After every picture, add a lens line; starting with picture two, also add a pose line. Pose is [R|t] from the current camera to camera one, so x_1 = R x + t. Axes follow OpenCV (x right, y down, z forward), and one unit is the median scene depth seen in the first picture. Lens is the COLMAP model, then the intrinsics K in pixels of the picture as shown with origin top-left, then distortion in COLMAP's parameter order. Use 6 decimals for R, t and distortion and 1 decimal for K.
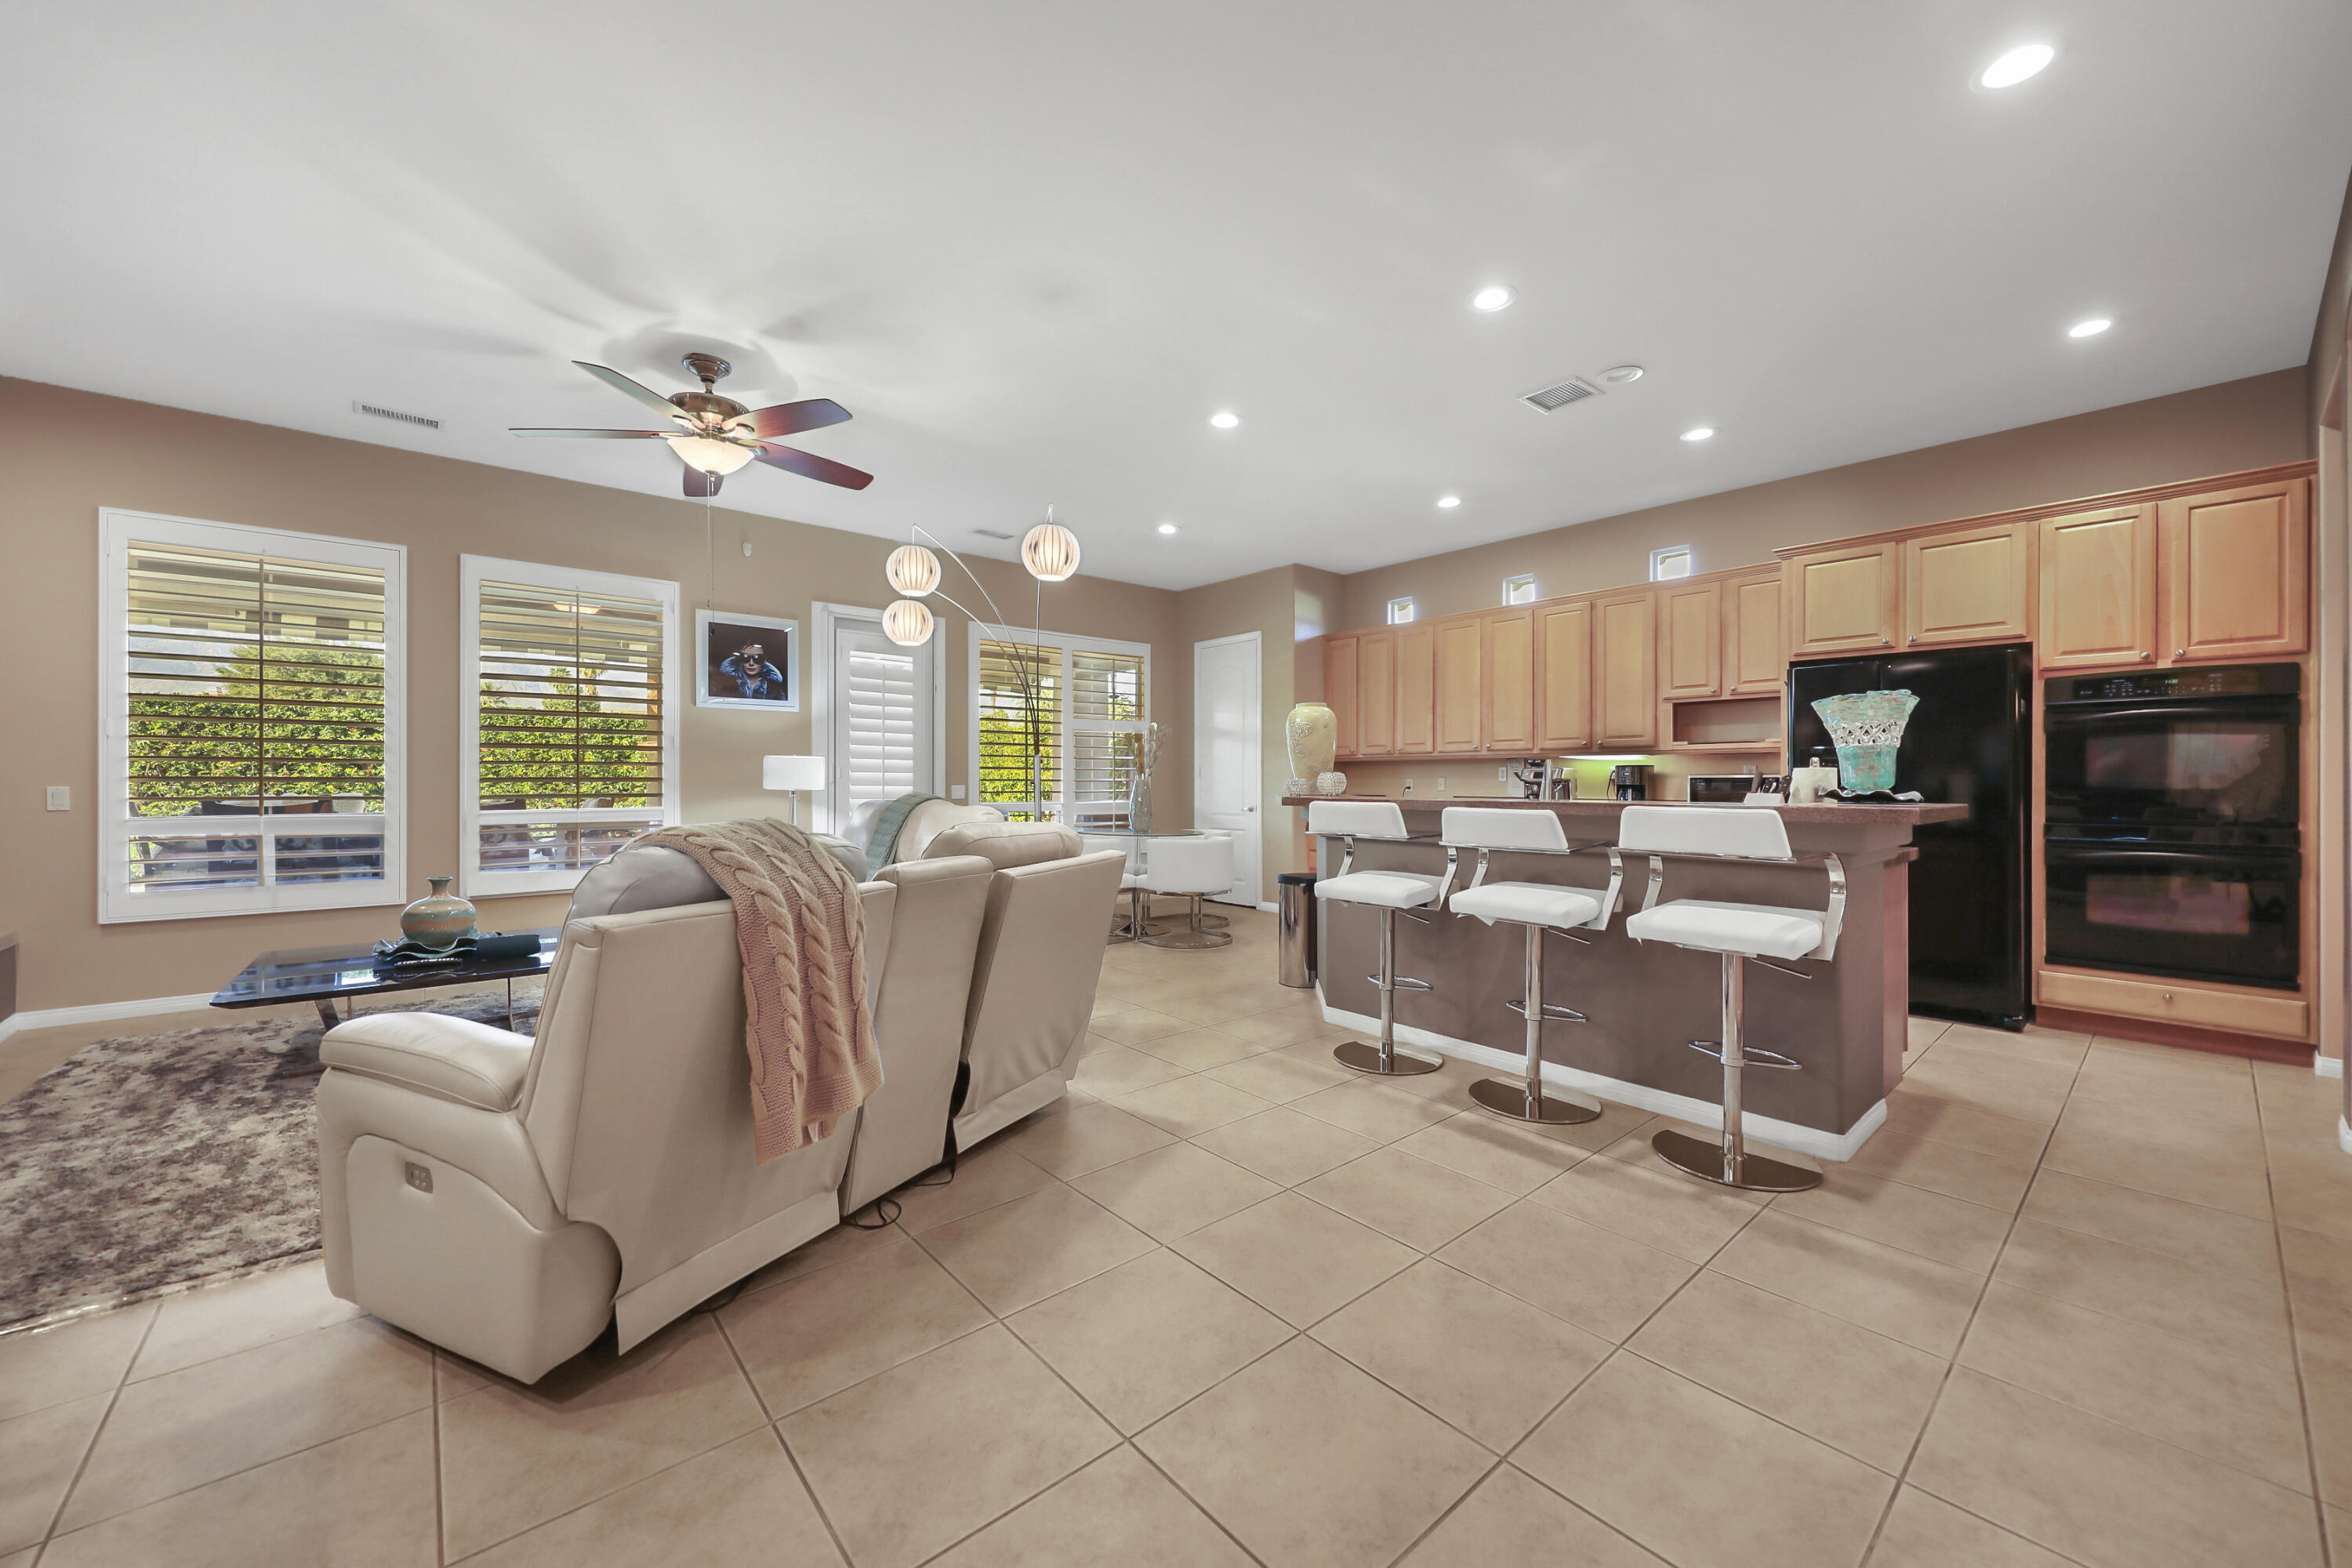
lens RADIAL K [[888.0, 0, 1182.9], [0, 888.0, 775.3], [0, 0, 1]] dist [0.001163, -0.000929]
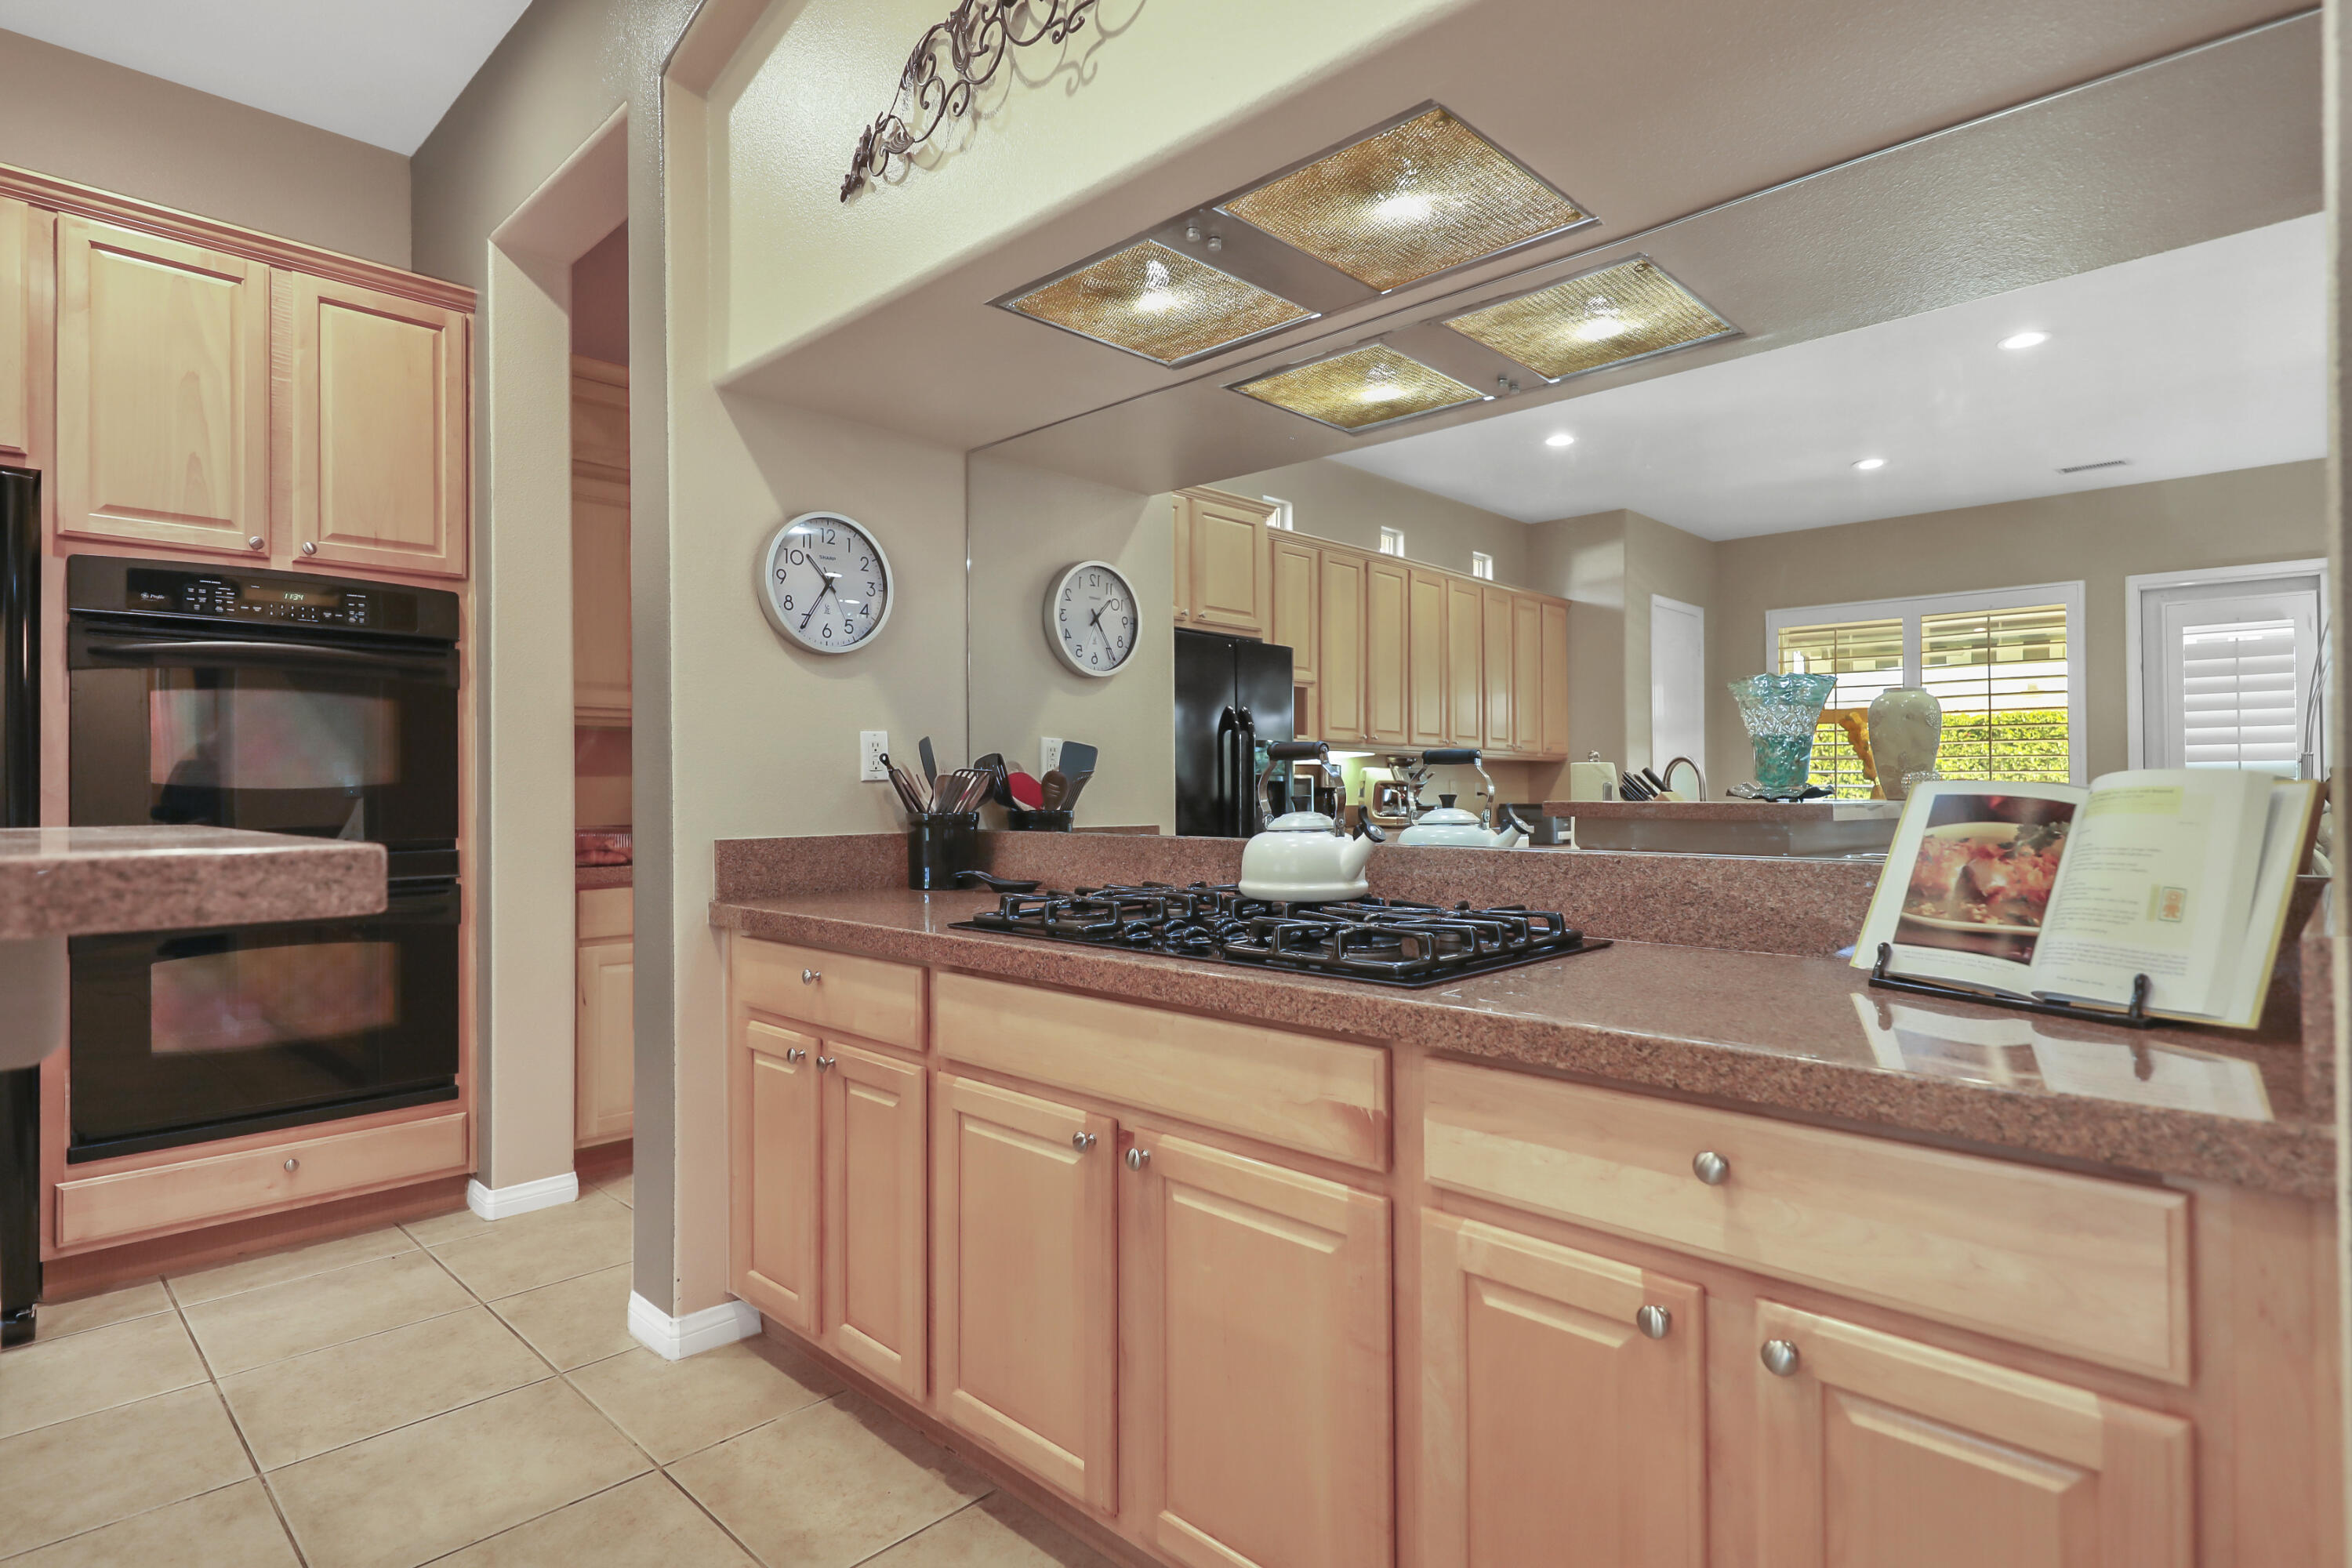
lens RADIAL K [[1179.4, 0, 1195.8], [0, 1179.4, 782.2], [0, 0, 1]] dist [0.000407, -0.000459]
pose [[-0.100730, 0.003691, 0.994907, 0.237358], [-0.005306, 0.999977, -0.004247, 0.008519], [-0.994900, -0.005707, -0.100709, 0.380968]]
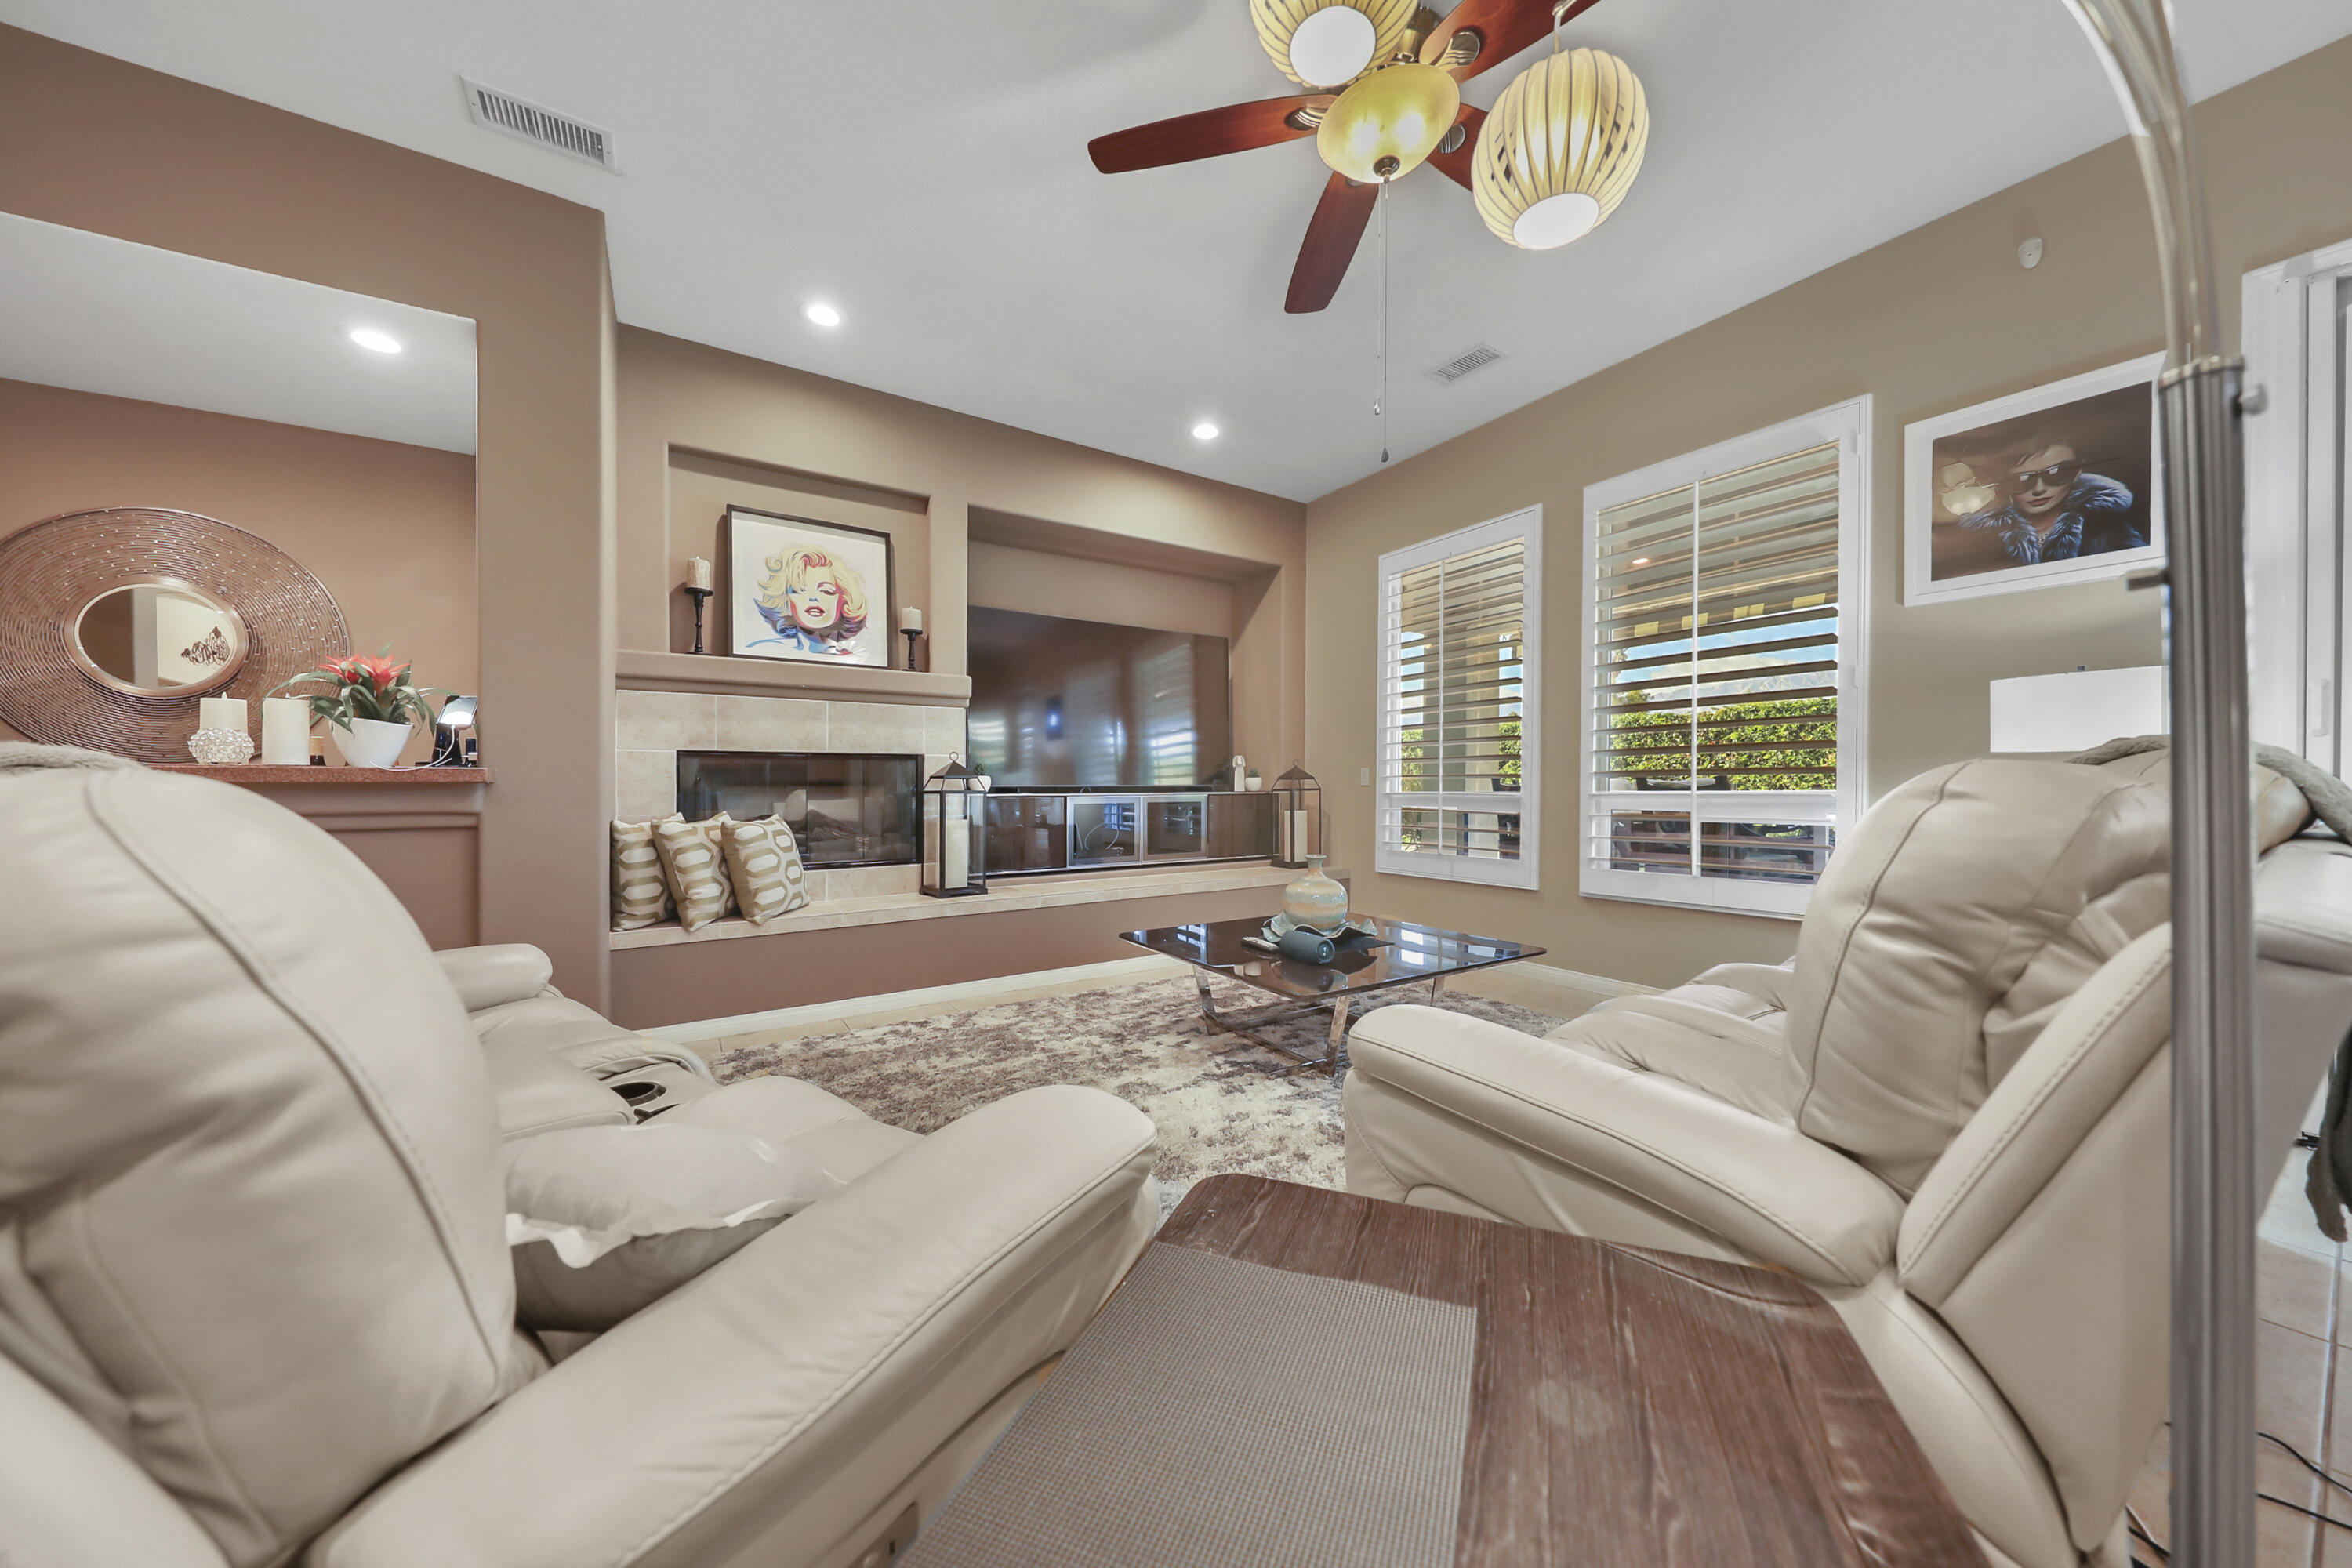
lens RADIAL K [[774.6, 0, 1198.4], [0, 774.6, 794.2], [0, 0, 1]] dist [-0.003909, -0.000684]
pose [[-0.115902, 0.005252, -0.993247, -0.033375], [0.009778, 0.999944, 0.004147, 0.037381], [0.993212, -0.009231, -0.115947, 0.743624]]
